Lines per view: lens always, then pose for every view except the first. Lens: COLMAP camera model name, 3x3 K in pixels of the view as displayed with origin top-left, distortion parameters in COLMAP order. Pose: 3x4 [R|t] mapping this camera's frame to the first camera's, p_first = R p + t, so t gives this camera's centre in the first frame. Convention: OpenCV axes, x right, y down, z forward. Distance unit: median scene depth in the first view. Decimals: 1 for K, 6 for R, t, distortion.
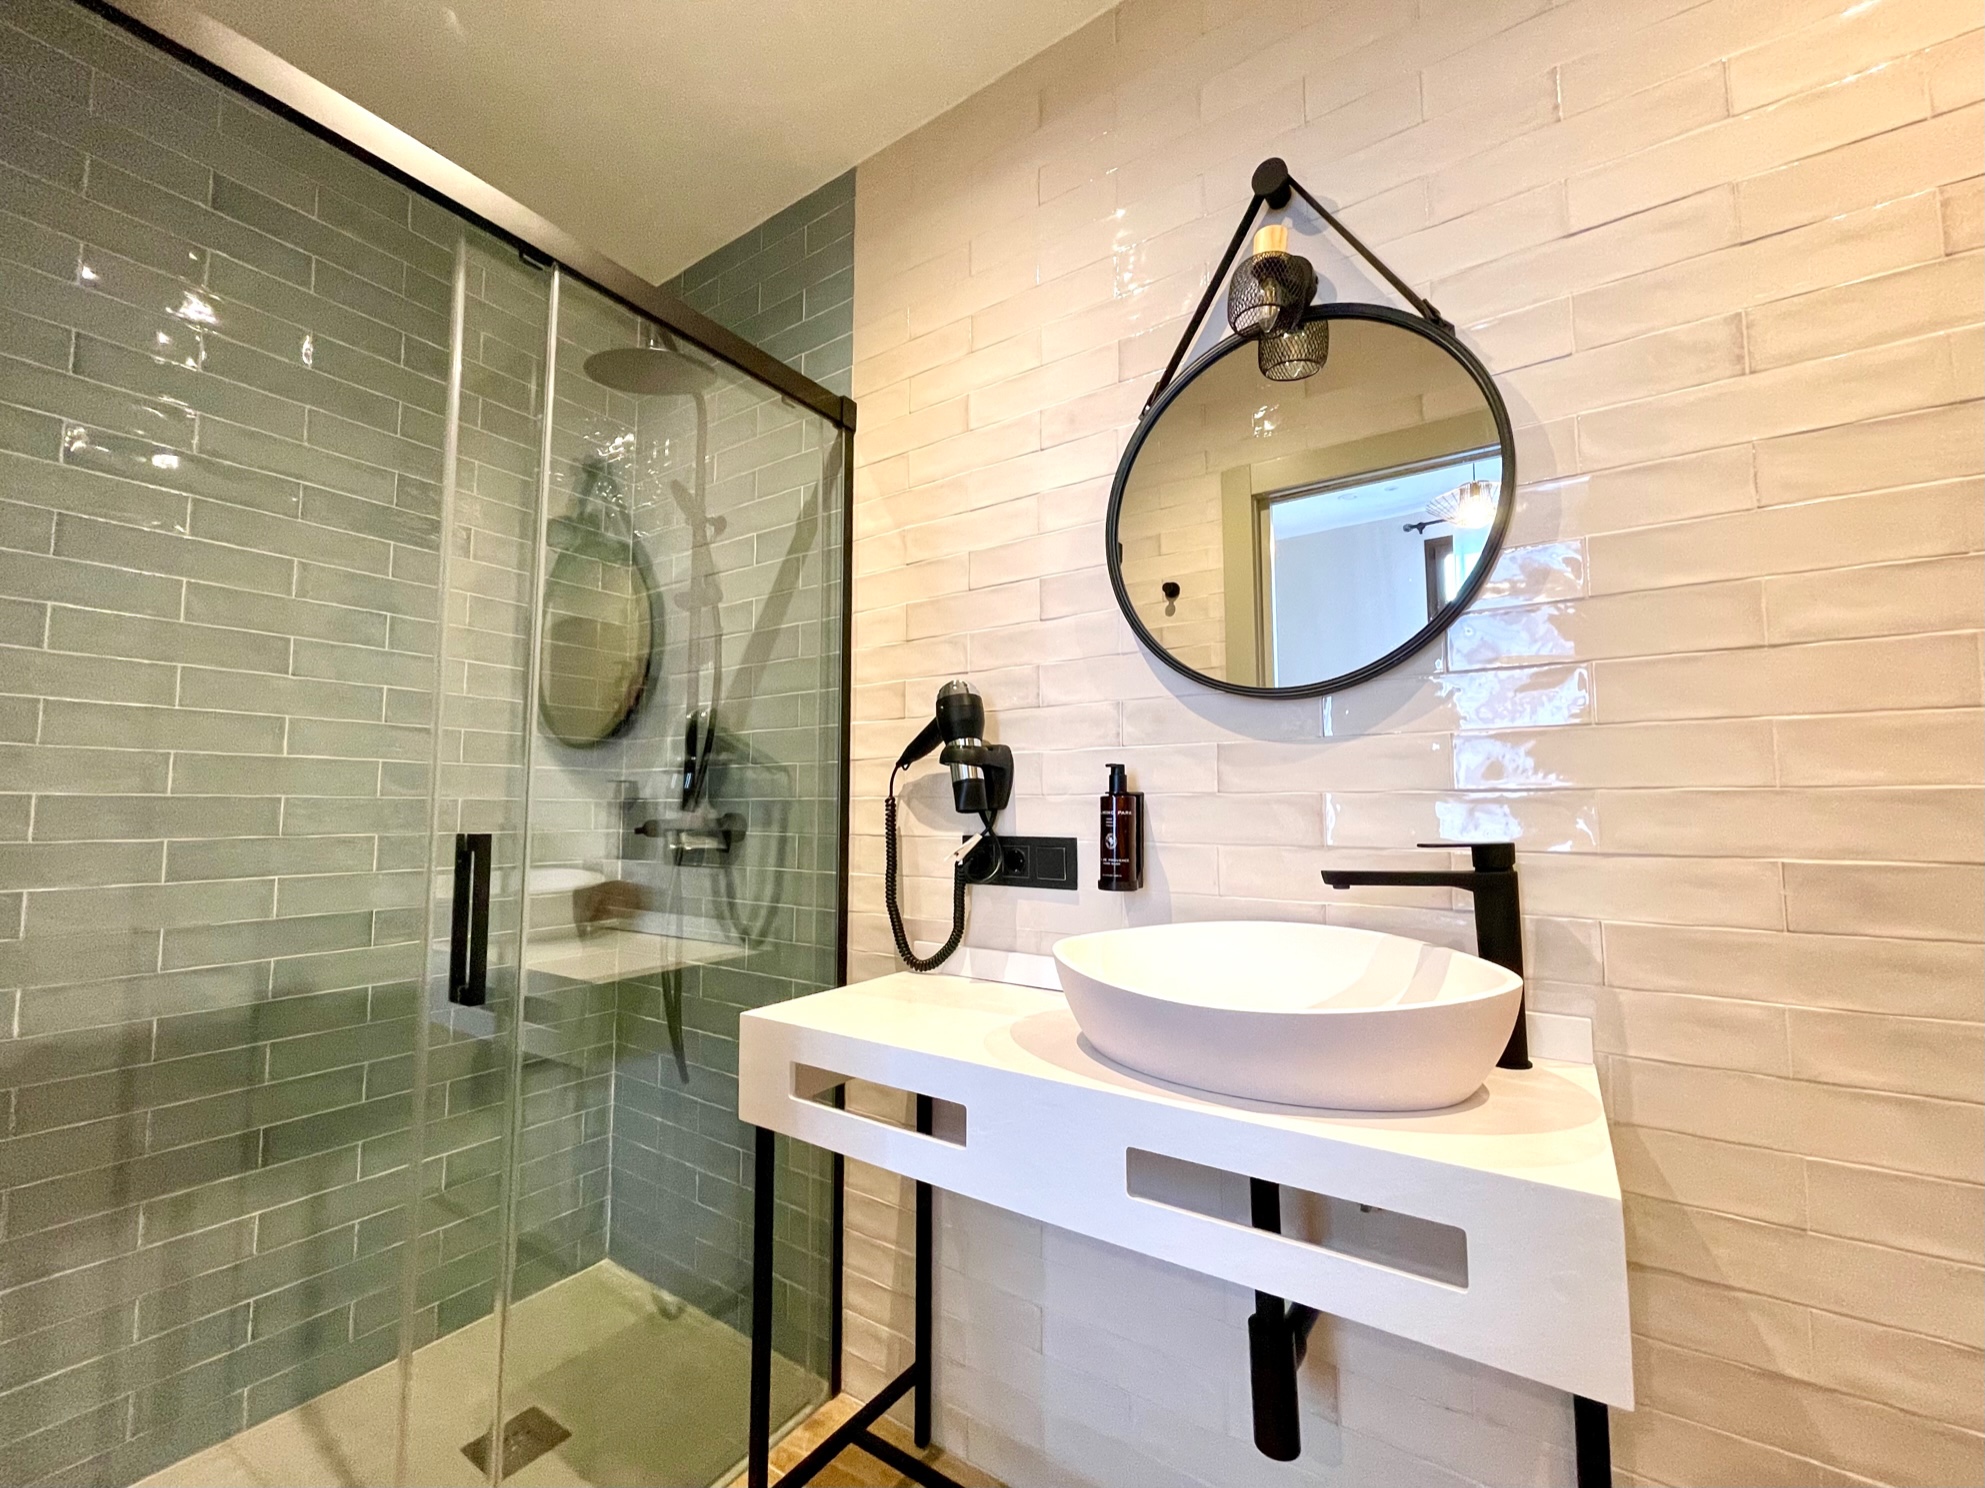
lens RADIAL K [[803.8, 0, 981.7], [0, 803.8, 742.8], [0, 0, 1]] dist [0.003169, -0.000976]
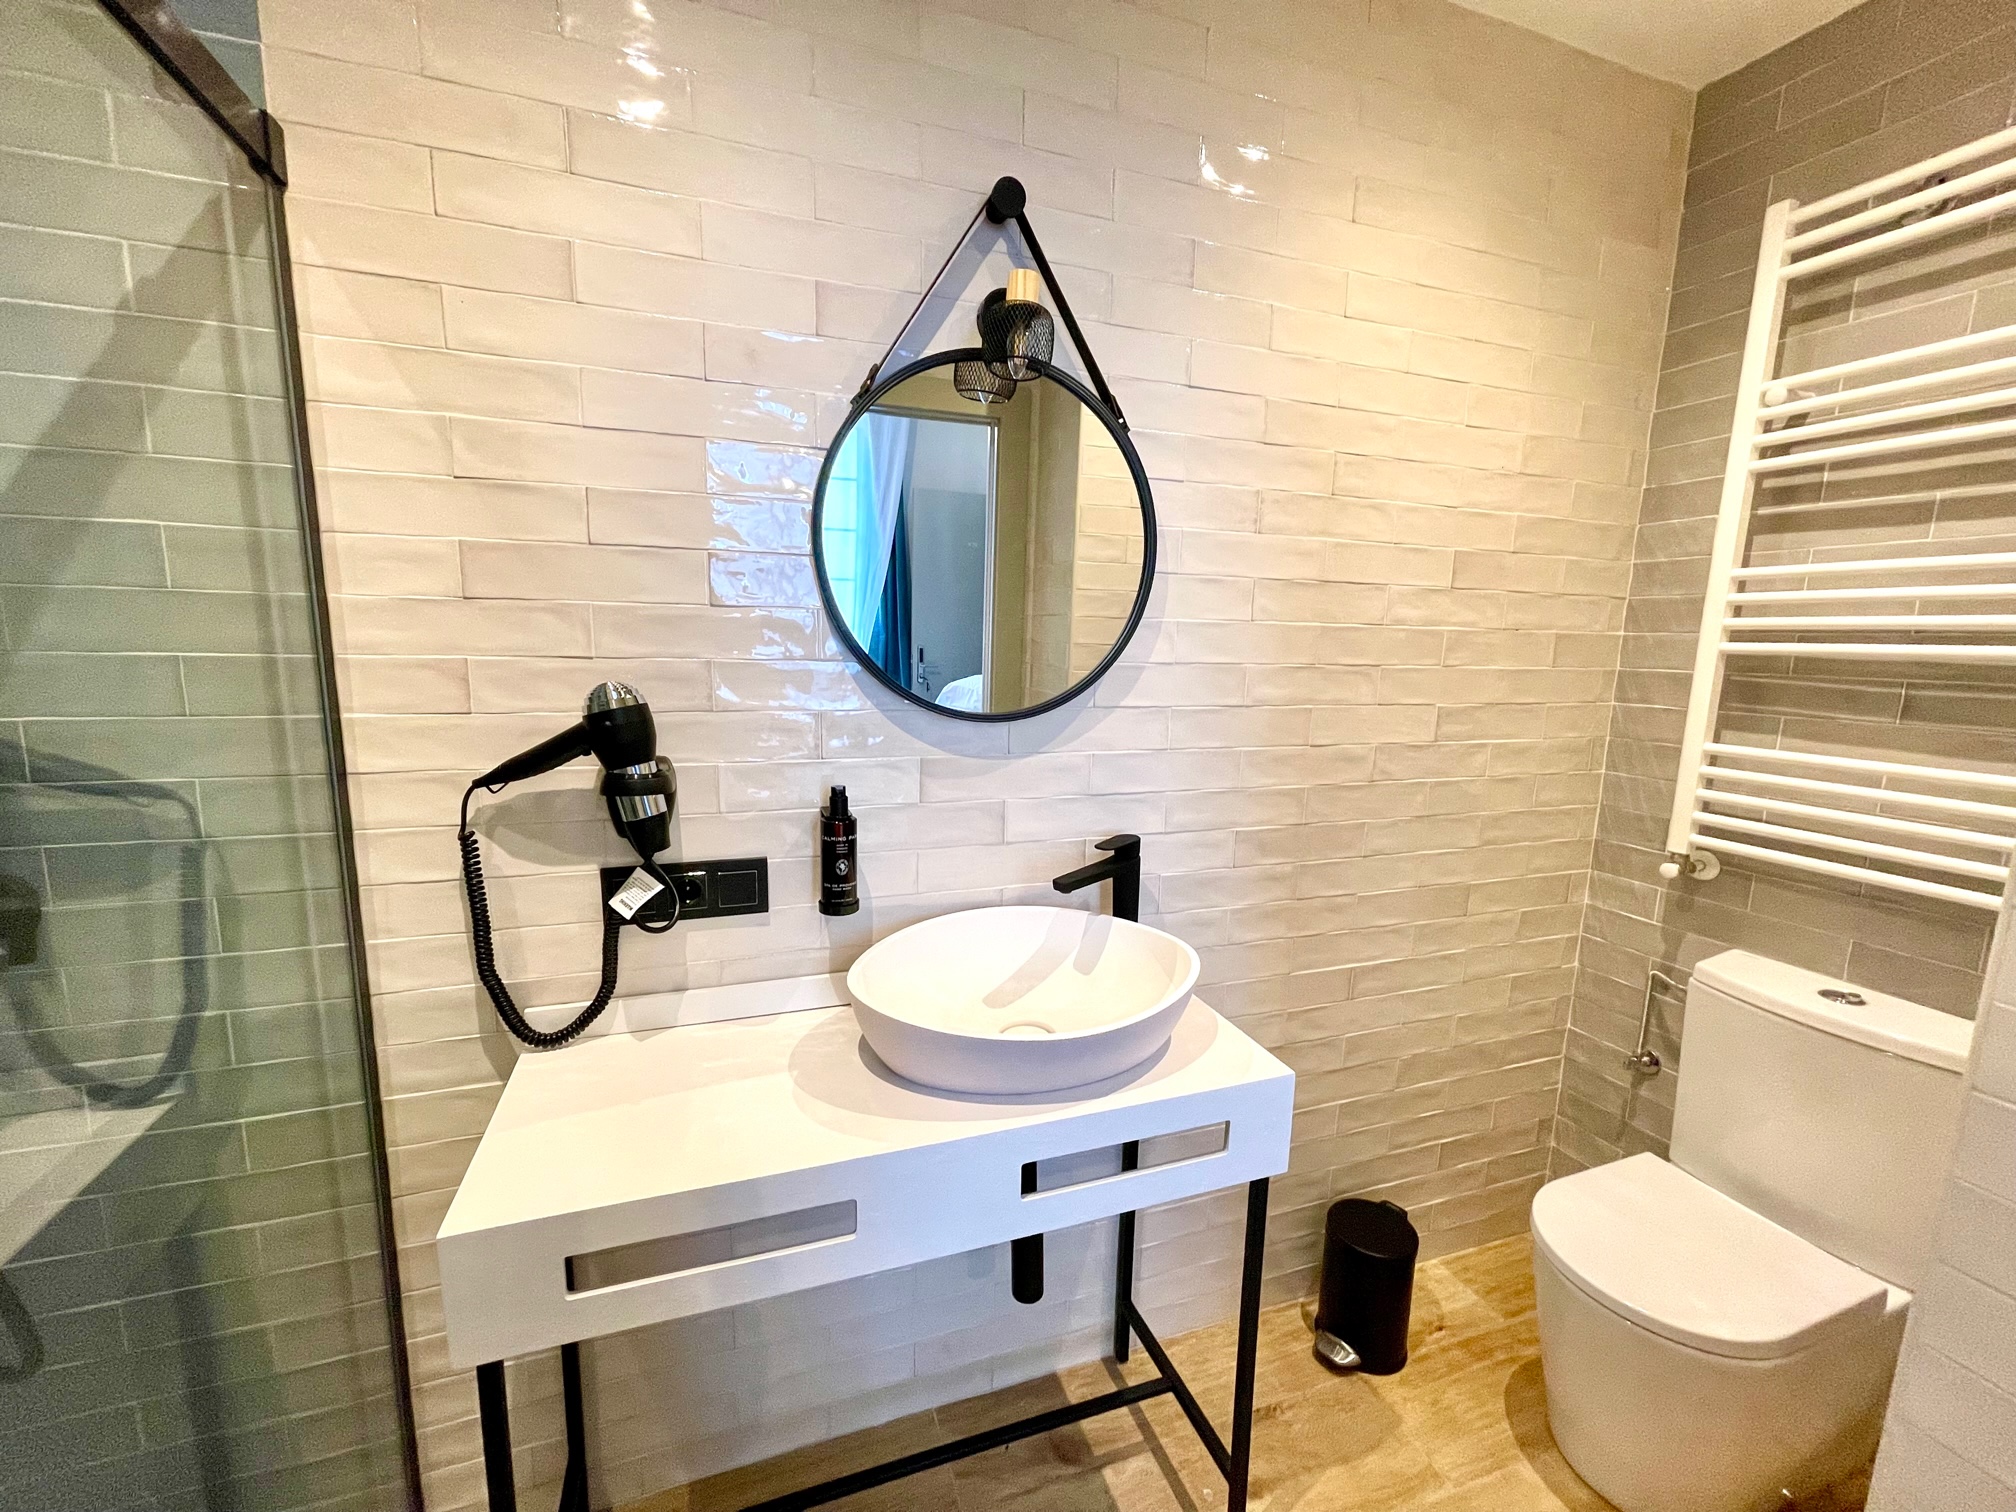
lens RADIAL K [[816.4, 0, 998.2], [0, 816.4, 758.9], [0, 0, 1]] dist [0.003169, -0.000976]
pose [[0.595522, -0.107704, 0.796086, -0.442427], [-0.084521, 0.977071, 0.195417, -0.191132], [-0.798880, -0.183661, 0.572765, 0.263449]]
